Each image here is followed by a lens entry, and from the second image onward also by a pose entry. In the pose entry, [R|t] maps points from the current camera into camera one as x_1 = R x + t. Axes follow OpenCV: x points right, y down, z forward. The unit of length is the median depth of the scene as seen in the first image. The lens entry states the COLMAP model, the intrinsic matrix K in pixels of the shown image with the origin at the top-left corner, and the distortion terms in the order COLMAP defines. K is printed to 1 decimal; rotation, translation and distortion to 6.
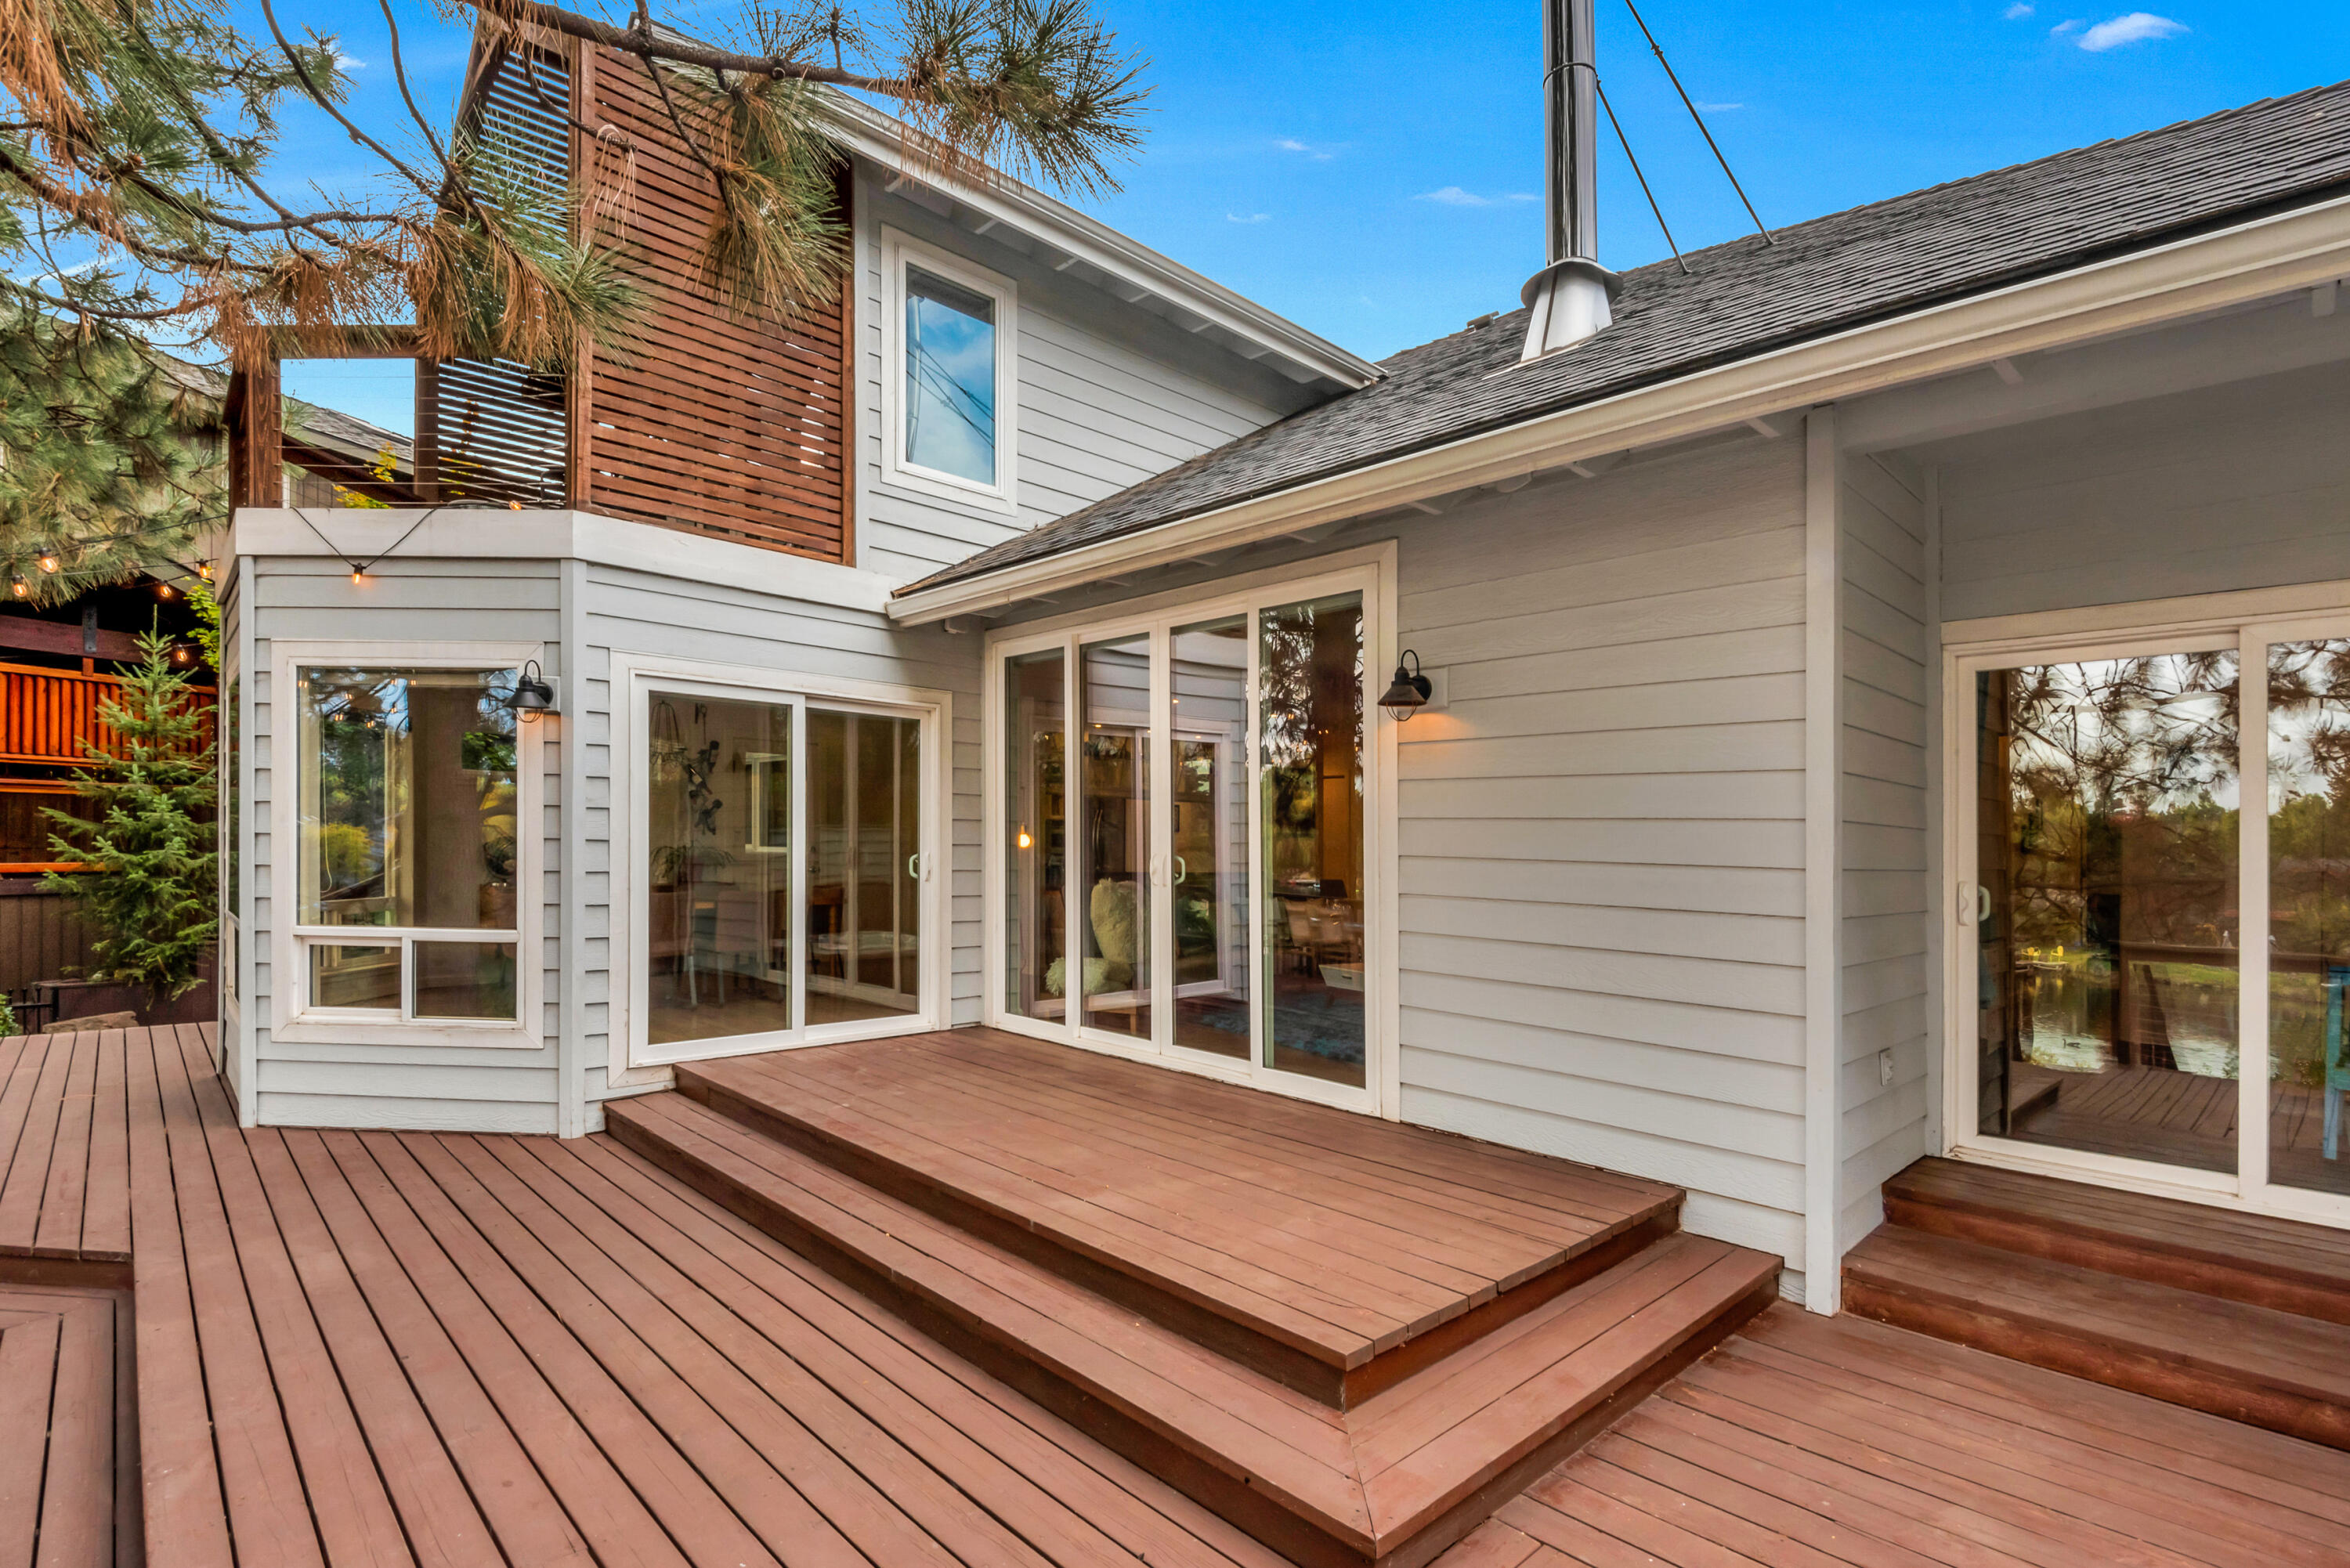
lens RADIAL K [[1099.4, 0, 1202.4], [0, 1099.4, 839.8], [0, 0, 1]] dist [0.001266, -0.000262]
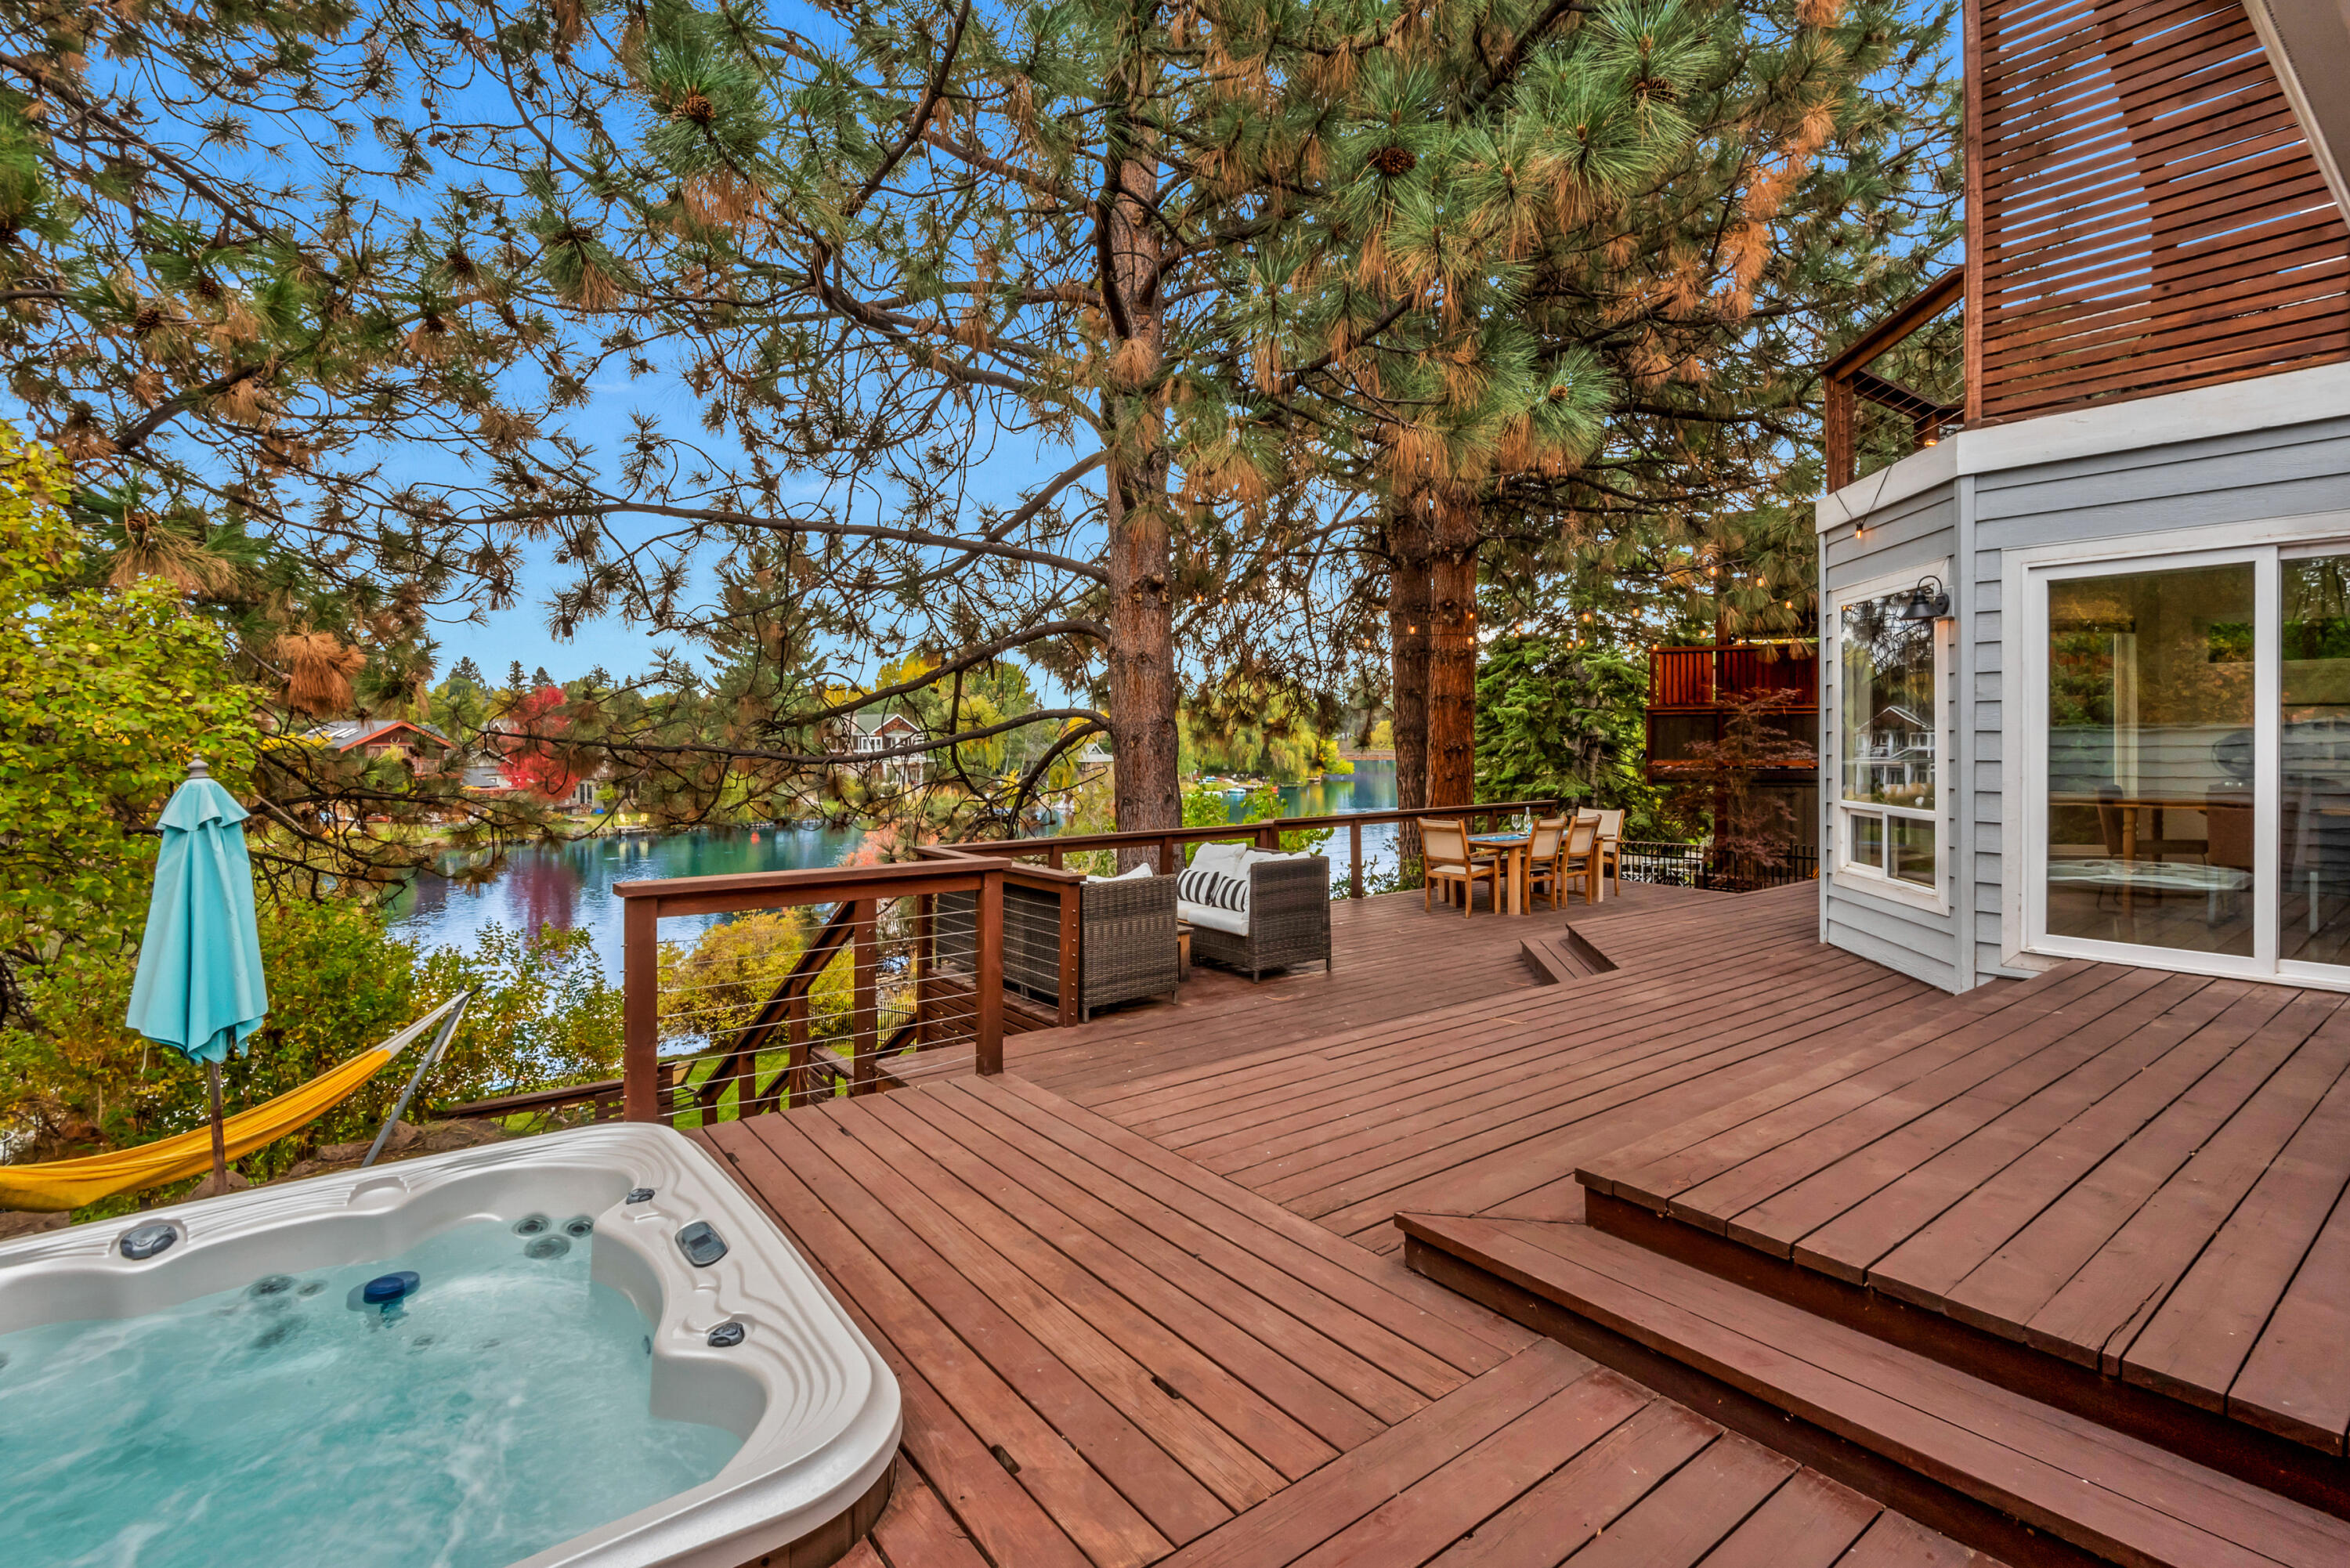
lens RADIAL K [[1099.4, 0, 1179.4], [0, 1099.4, 767.0], [0, 0, 1]] dist [0.001266, -0.000262]
pose [[-0.122710, 0.006847, -0.992419, 0.618840], [0.001319, 0.999976, 0.006736, 0.027208], [0.992442, -0.000482, -0.122716, 0.356187]]
